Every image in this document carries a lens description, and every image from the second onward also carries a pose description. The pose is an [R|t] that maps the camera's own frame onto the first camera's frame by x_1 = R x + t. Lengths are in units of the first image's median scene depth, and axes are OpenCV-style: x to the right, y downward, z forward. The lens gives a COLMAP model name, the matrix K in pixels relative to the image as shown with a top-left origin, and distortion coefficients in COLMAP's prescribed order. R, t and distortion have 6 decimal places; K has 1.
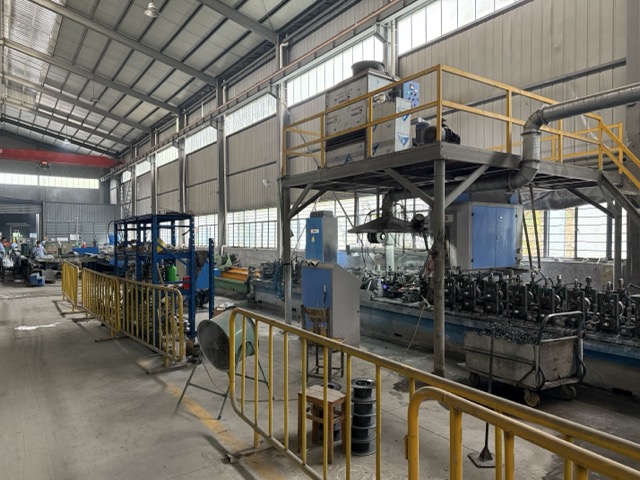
lens RADIAL K [[454.6, 0, 320.0], [0, 454.6, 240.0], [0, 0, 1]] dist [0.052747, -0.081497]
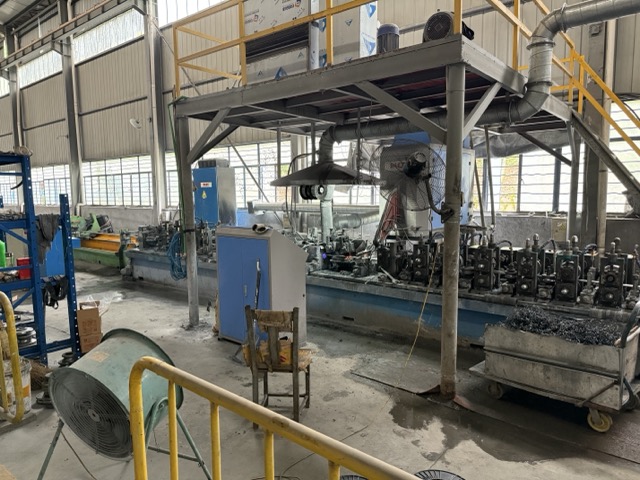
lens RADIAL K [[454.6, 0, 320.0], [0, 454.6, 240.0], [0, 0, 1]] dist [0.052747, -0.081497]
pose [[0.961621, -0.038556, 0.271657, -0.063219], [0.012068, 0.995063, 0.098510, 0.001254], [-0.274114, -0.091451, 0.957339, 0.252008]]
